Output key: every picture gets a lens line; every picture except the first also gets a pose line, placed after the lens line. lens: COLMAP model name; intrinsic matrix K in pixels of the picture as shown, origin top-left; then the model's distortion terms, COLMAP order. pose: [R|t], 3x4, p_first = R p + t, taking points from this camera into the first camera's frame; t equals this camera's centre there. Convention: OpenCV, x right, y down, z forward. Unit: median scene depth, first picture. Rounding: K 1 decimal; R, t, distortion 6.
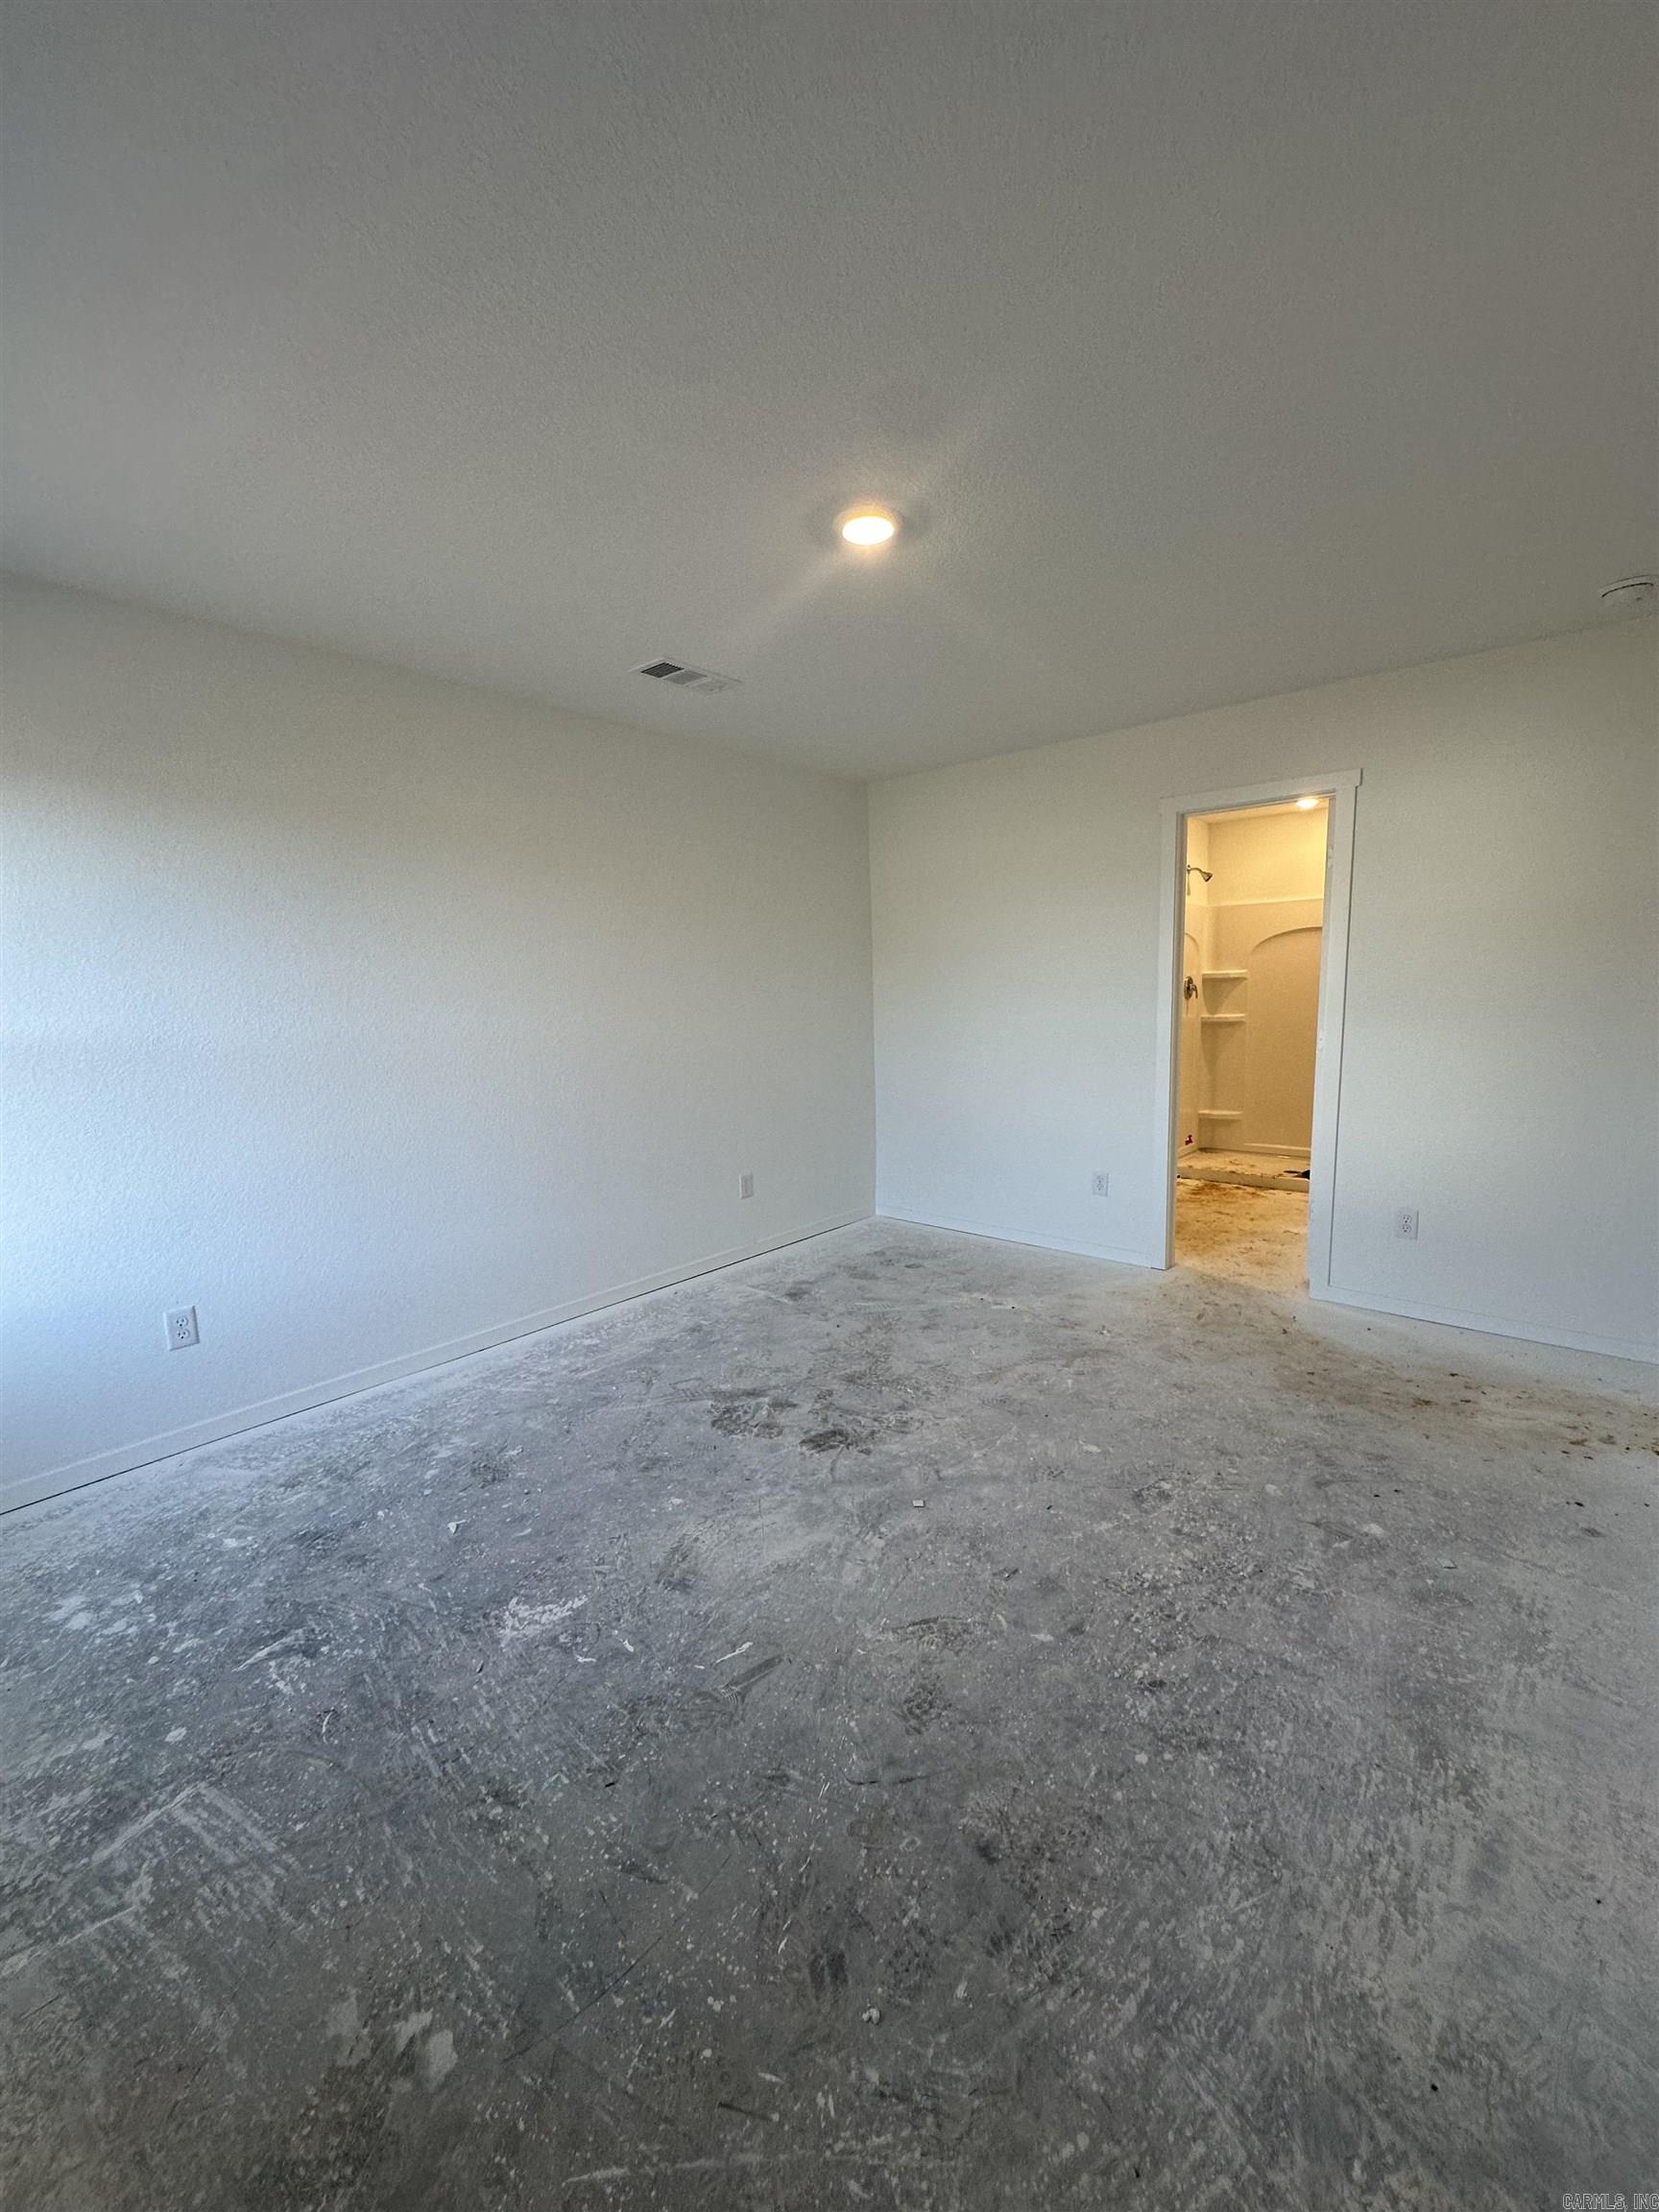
lens RADIAL K [[884.3, 0, 826.3], [0, 884.3, 1111.2], [0, 0, 1]] dist [-0.004247, 0.001191]
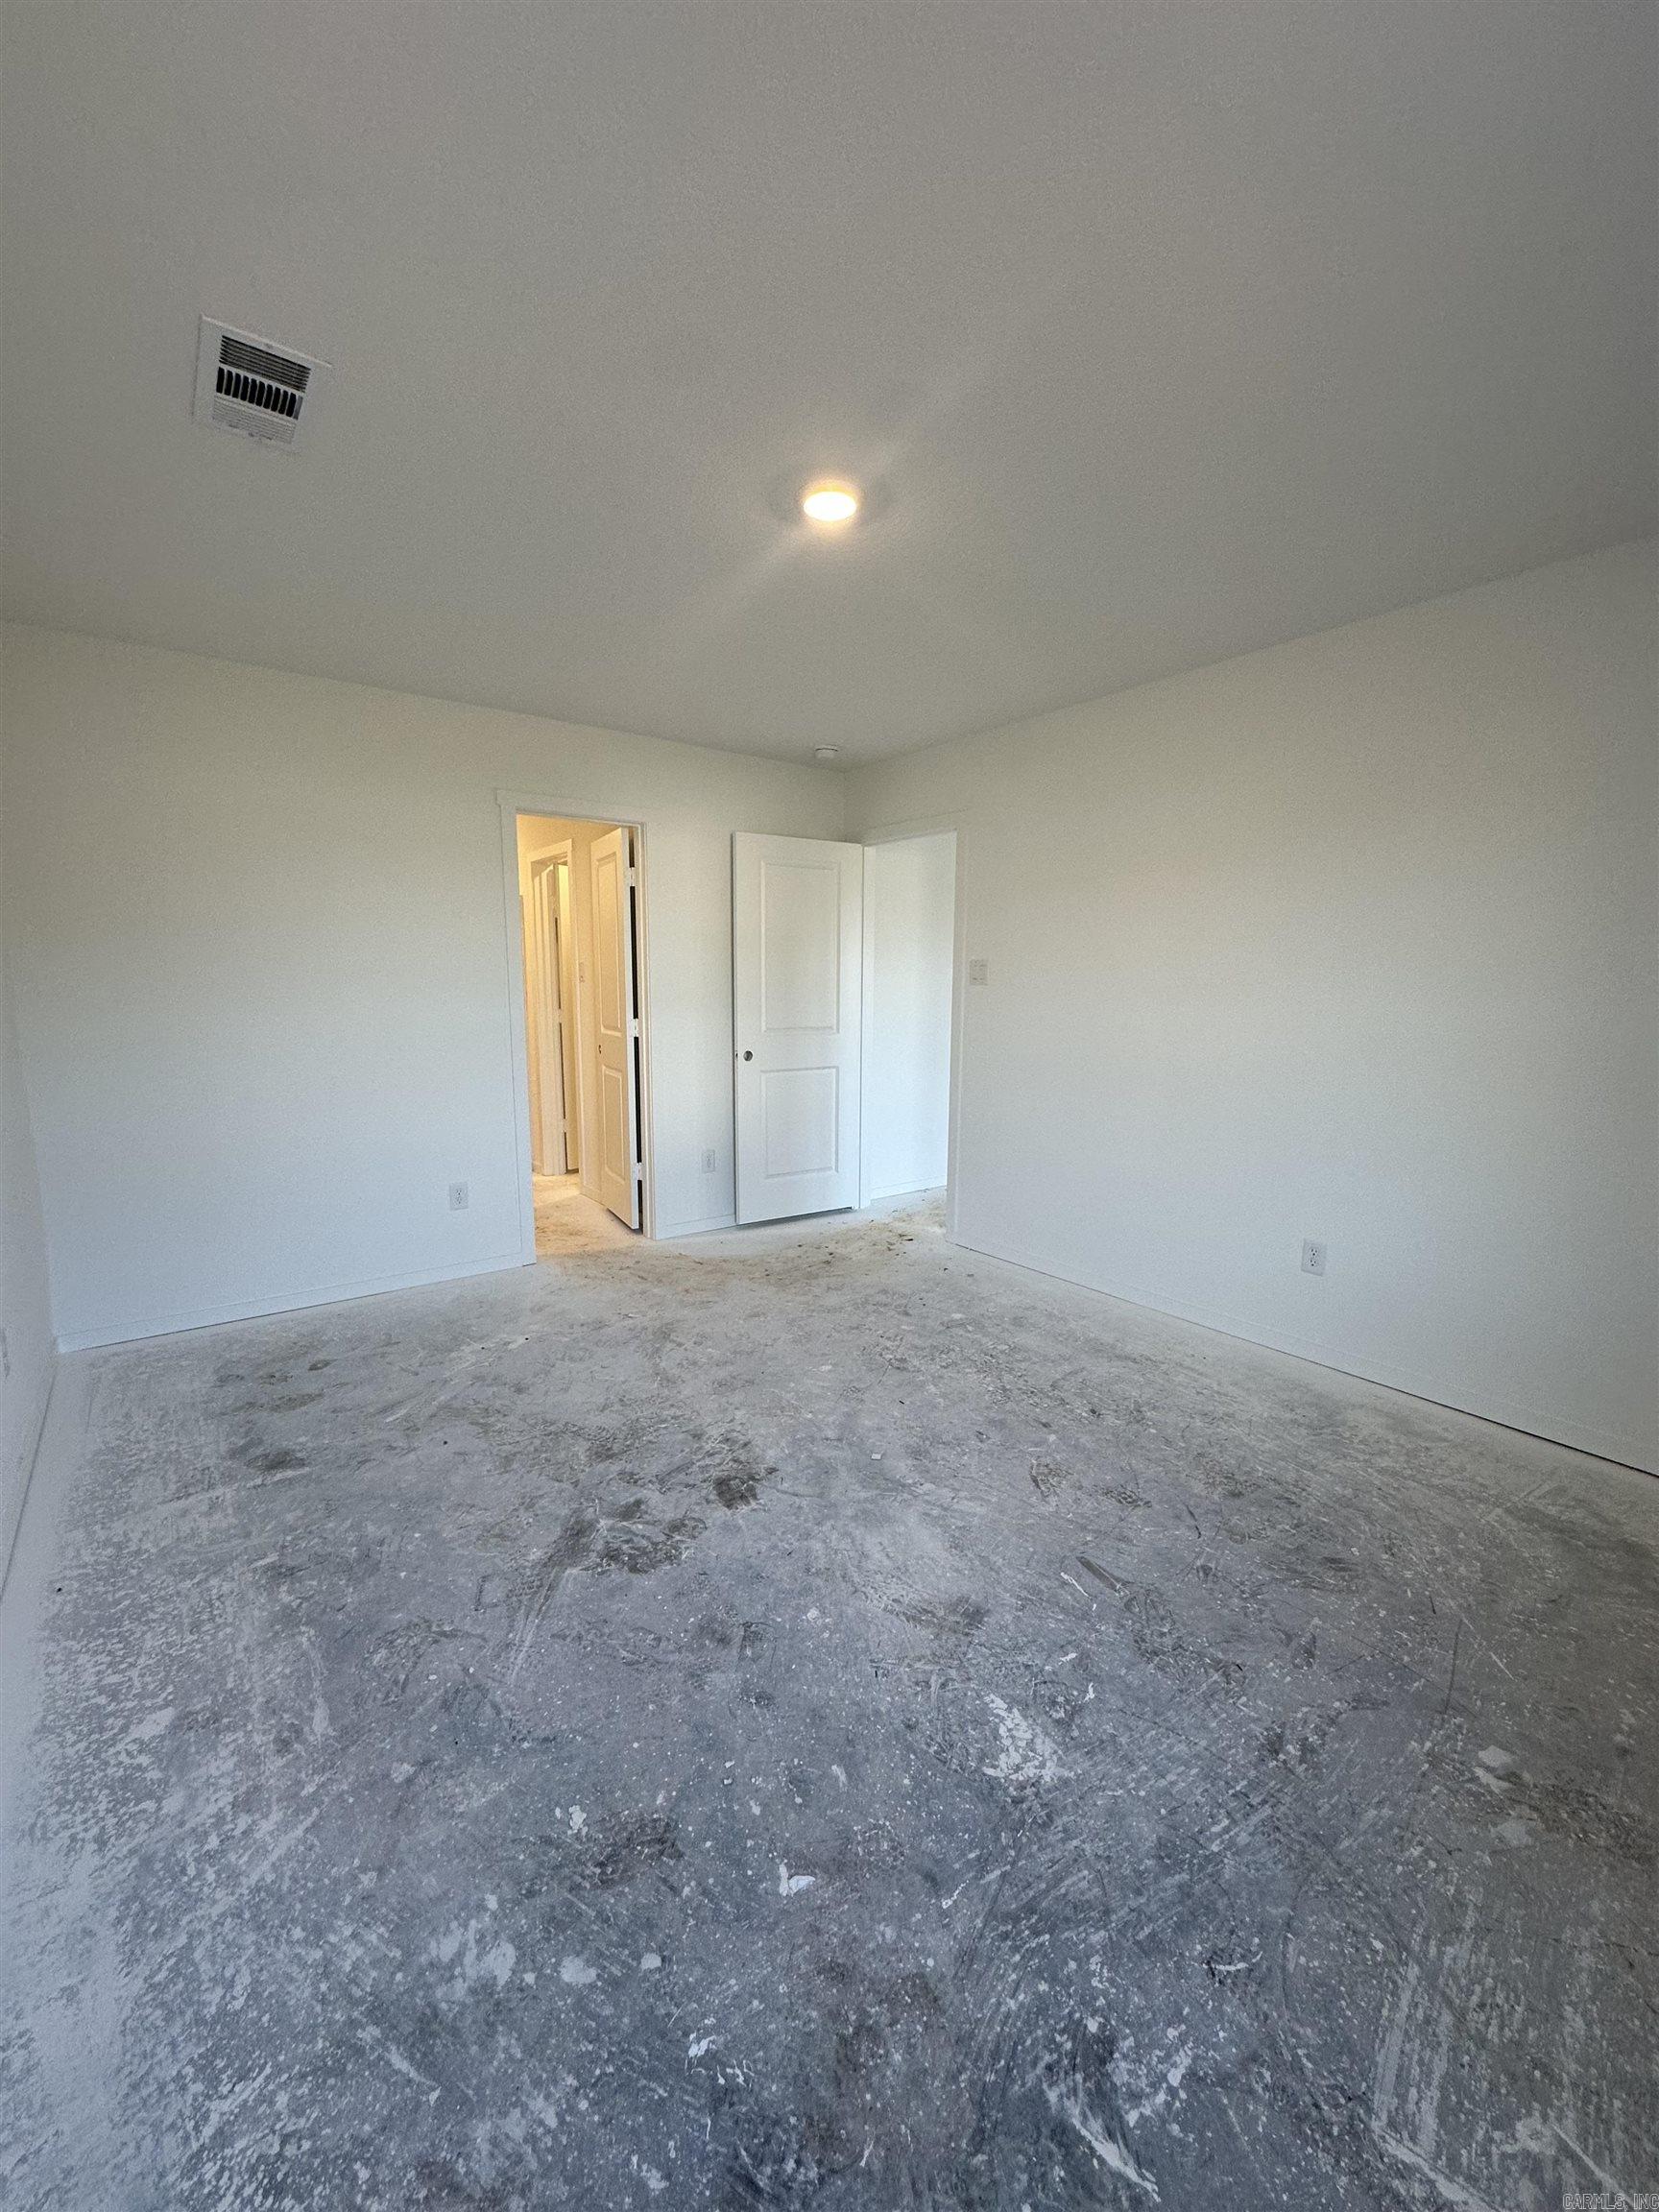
lens RADIAL K [[884.3, 0, 833.1], [0, 884.3, 1100.6], [0, 0, 1]] dist [-0.004247, 0.001191]
pose [[0.199524, -0.109602, 0.973744, -1.128584], [0.128722, 0.988045, 0.084836, -0.099236], [-0.971402, 0.108415, 0.211247, 0.975597]]
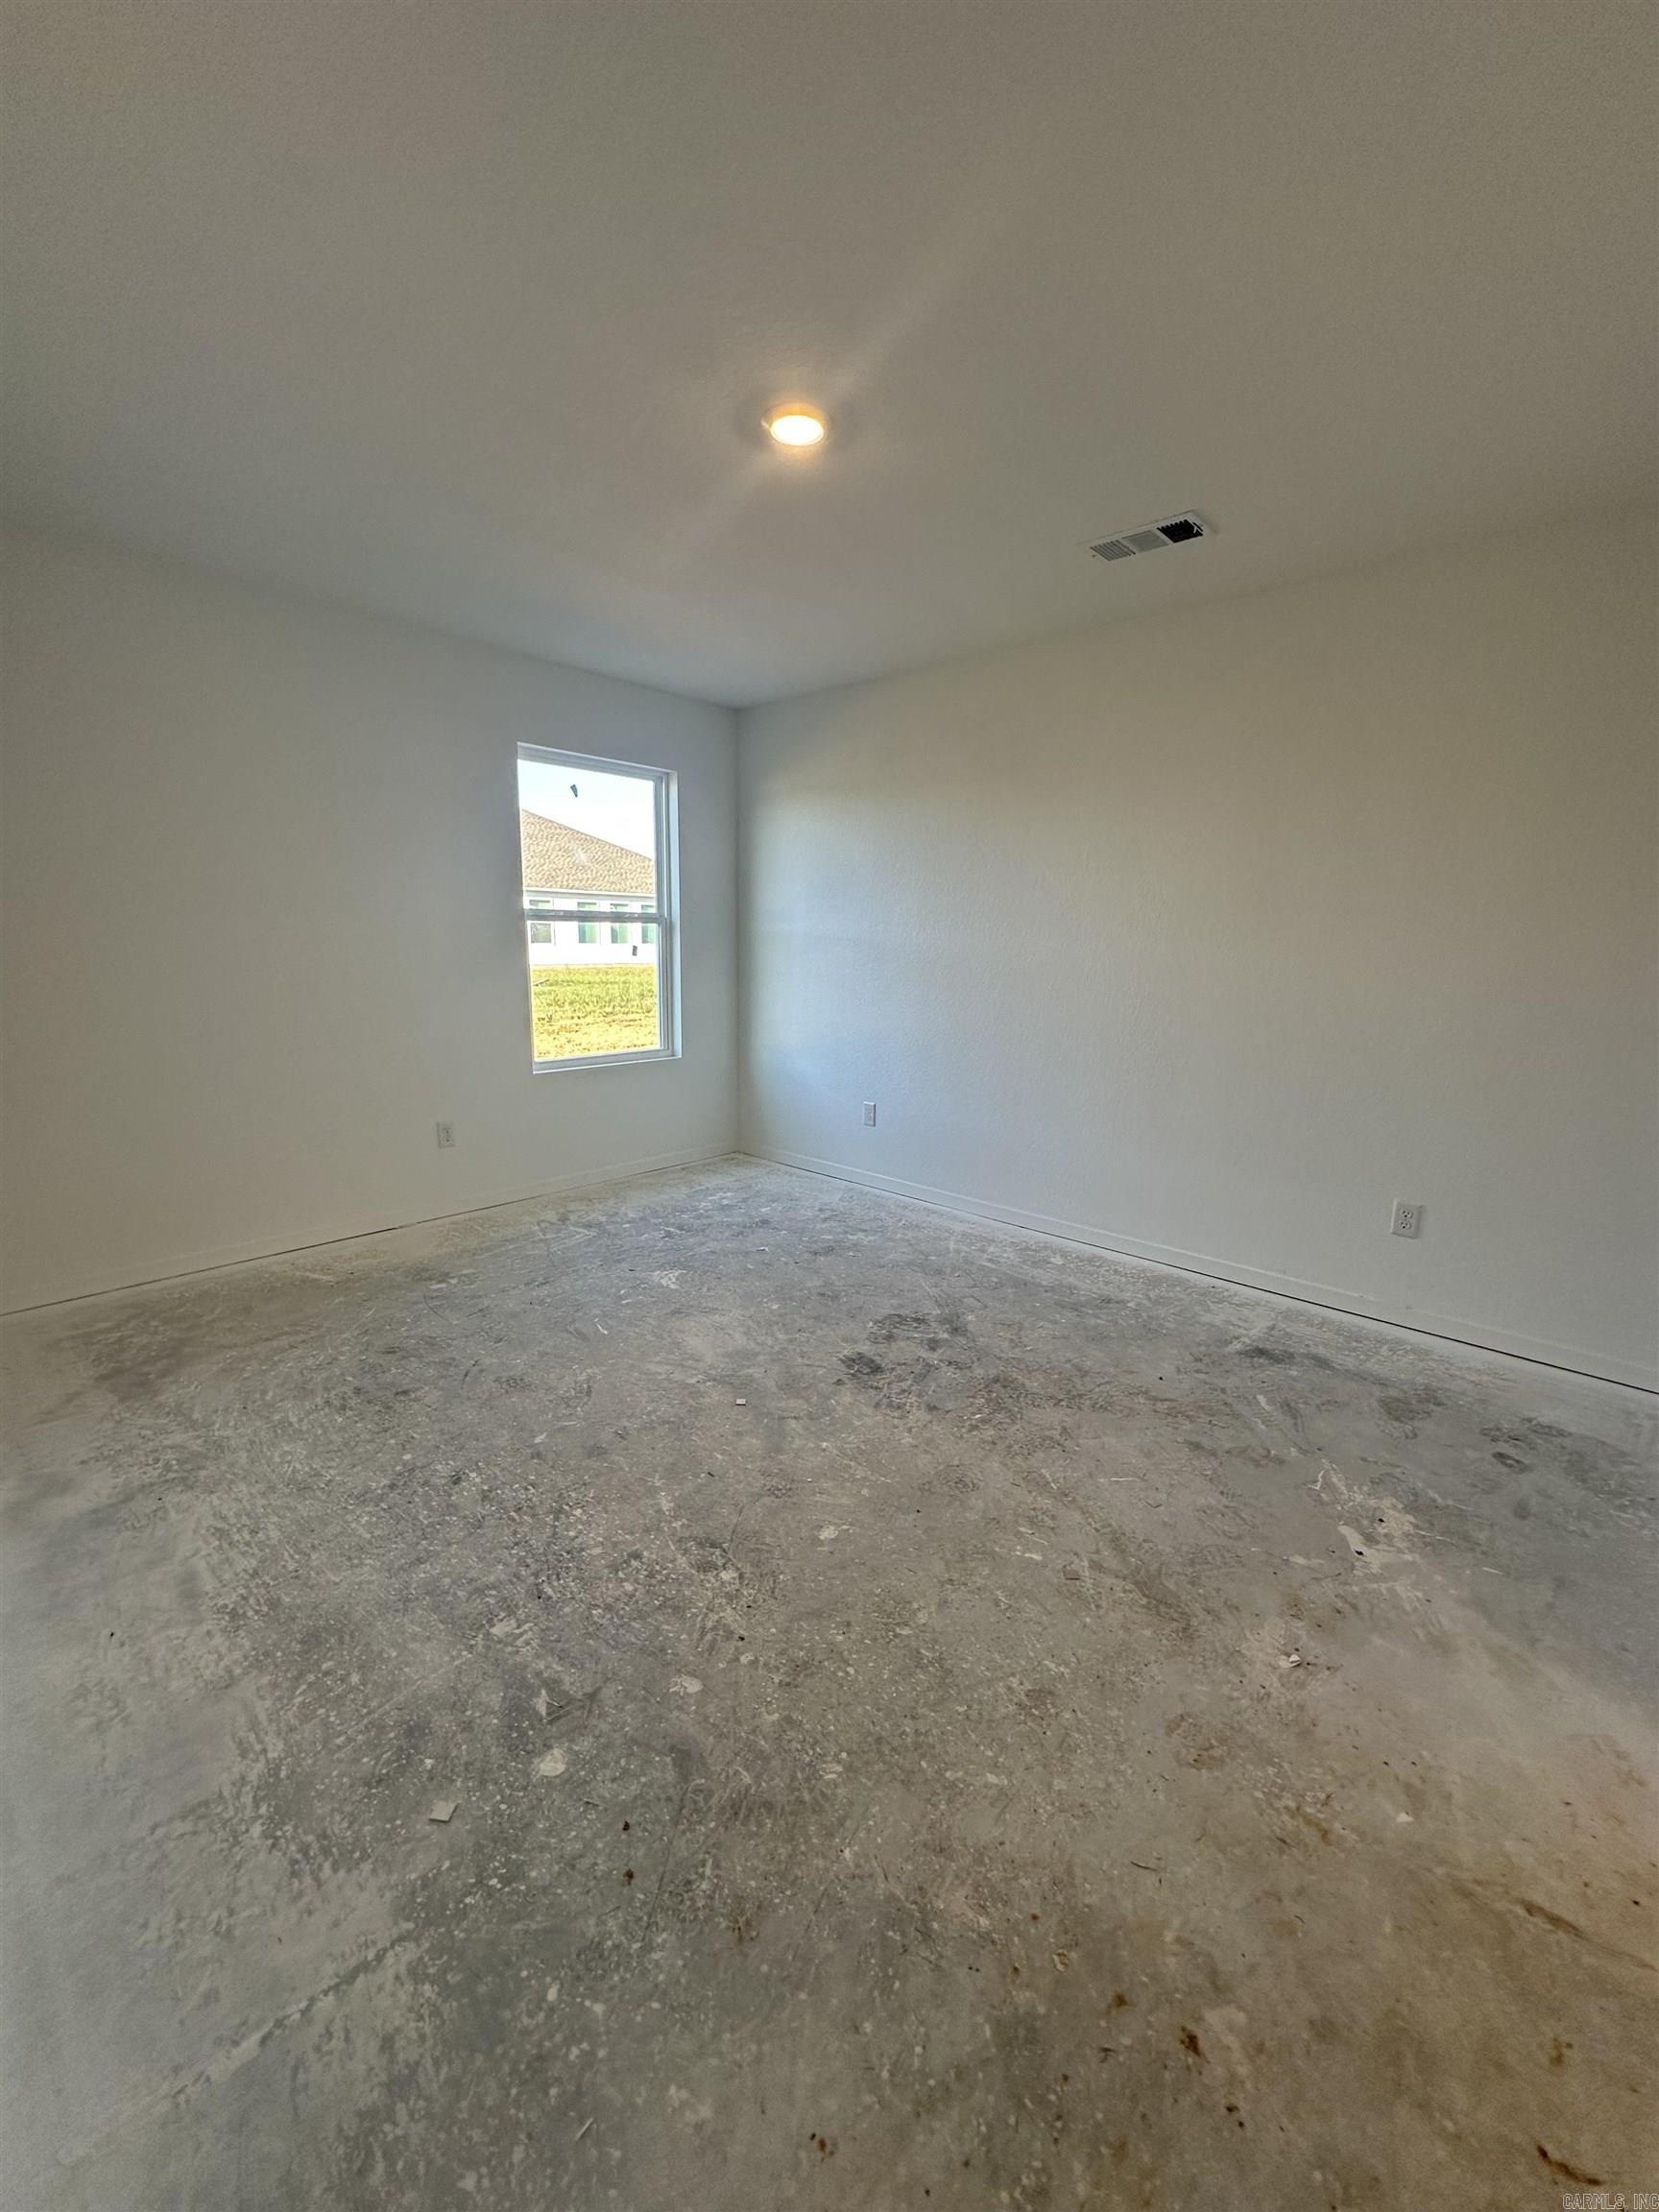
lens RADIAL K [[884.3, 0, 828.0], [0, 884.3, 1105.3], [0, 0, 1]] dist [-0.004247, 0.001191]
pose [[-0.030187, 0.213640, -0.976446, 1.325289], [-0.156661, 0.963807, 0.215718, -0.177906], [0.987191, 0.159483, 0.004375, 1.305623]]
